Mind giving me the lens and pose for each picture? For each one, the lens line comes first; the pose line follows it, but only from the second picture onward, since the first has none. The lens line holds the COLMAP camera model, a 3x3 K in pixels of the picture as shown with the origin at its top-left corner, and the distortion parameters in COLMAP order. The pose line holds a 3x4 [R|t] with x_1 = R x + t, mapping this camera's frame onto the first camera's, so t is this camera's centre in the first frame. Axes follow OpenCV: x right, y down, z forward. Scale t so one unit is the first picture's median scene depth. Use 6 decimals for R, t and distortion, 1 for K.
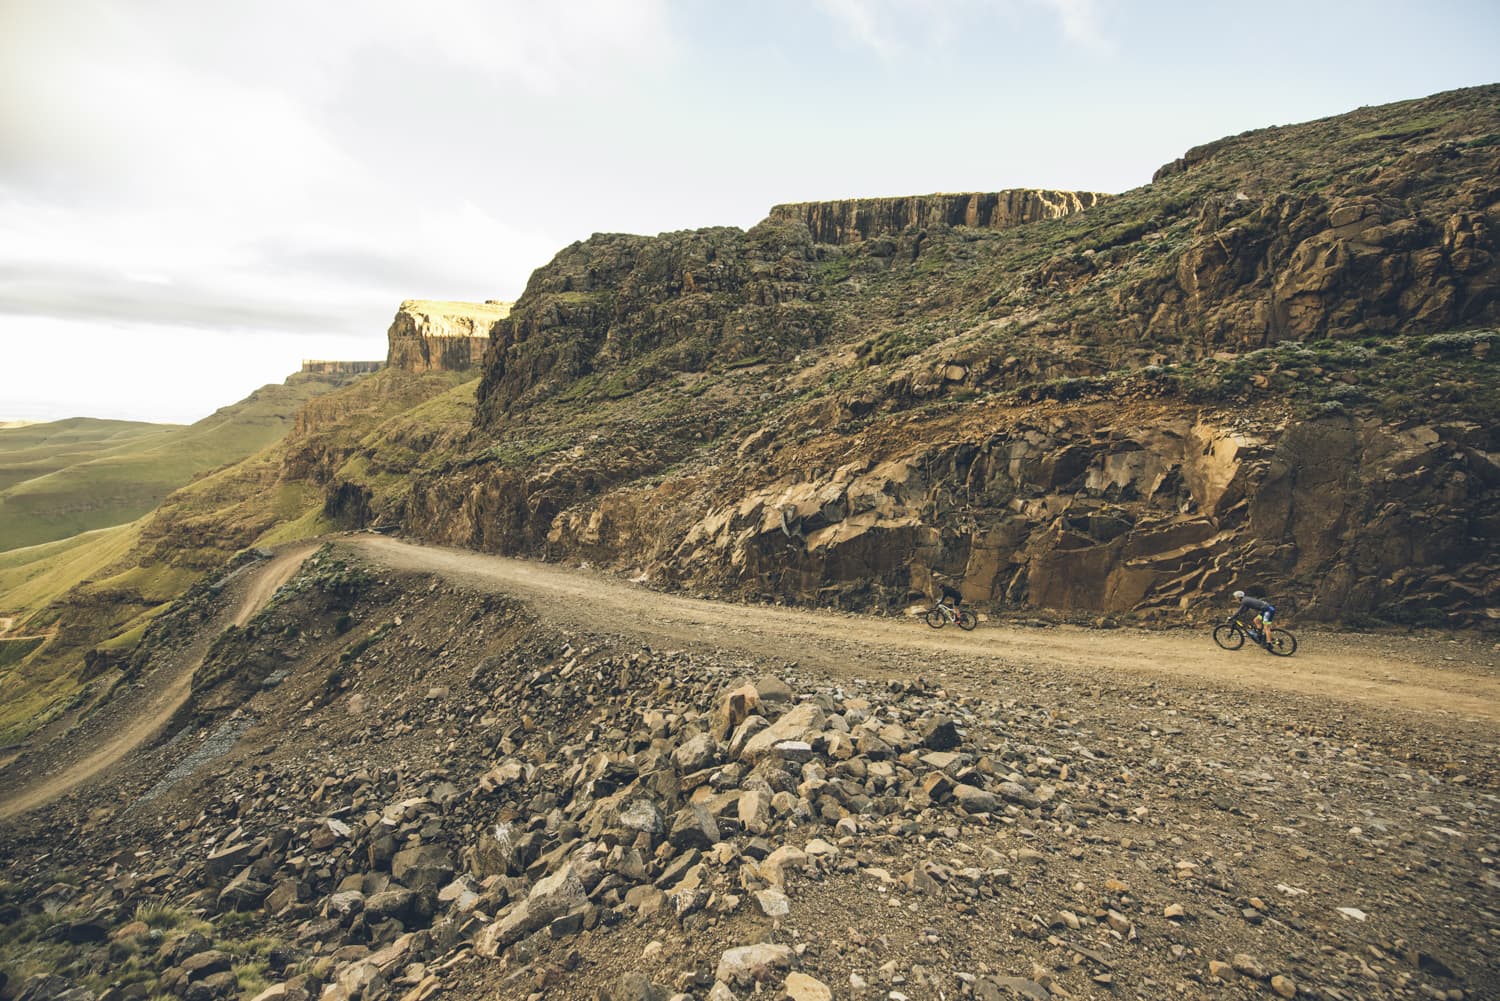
lens RADIAL K [[596.4, 0, 748.3], [0, 596.4, 496.6], [0, 0, 1]] dist [-0.018234, -0.001047]
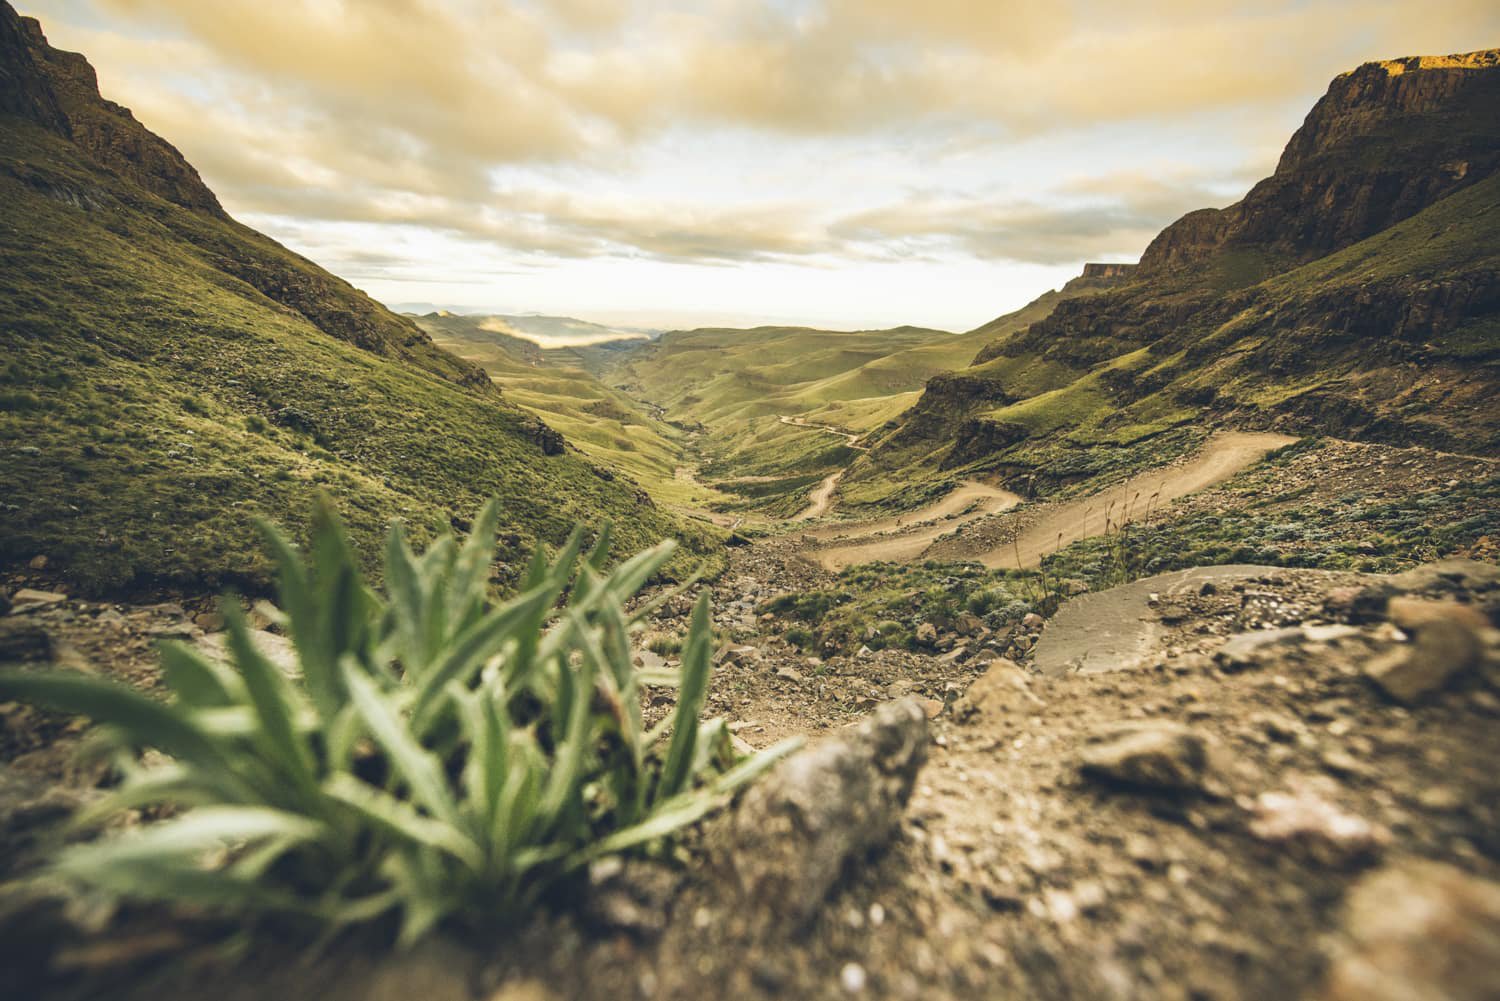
lens RADIAL K [[596.4, 0, 748.3], [0, 596.4, 496.6], [0, 0, 1]] dist [-0.018234, -0.001047]
pose [[0.455996, 0.257862, -0.851807, -0.501460], [-0.161739, 0.965179, 0.205598, 0.183640], [0.875162, 0.044019, 0.481823, 0.363835]]
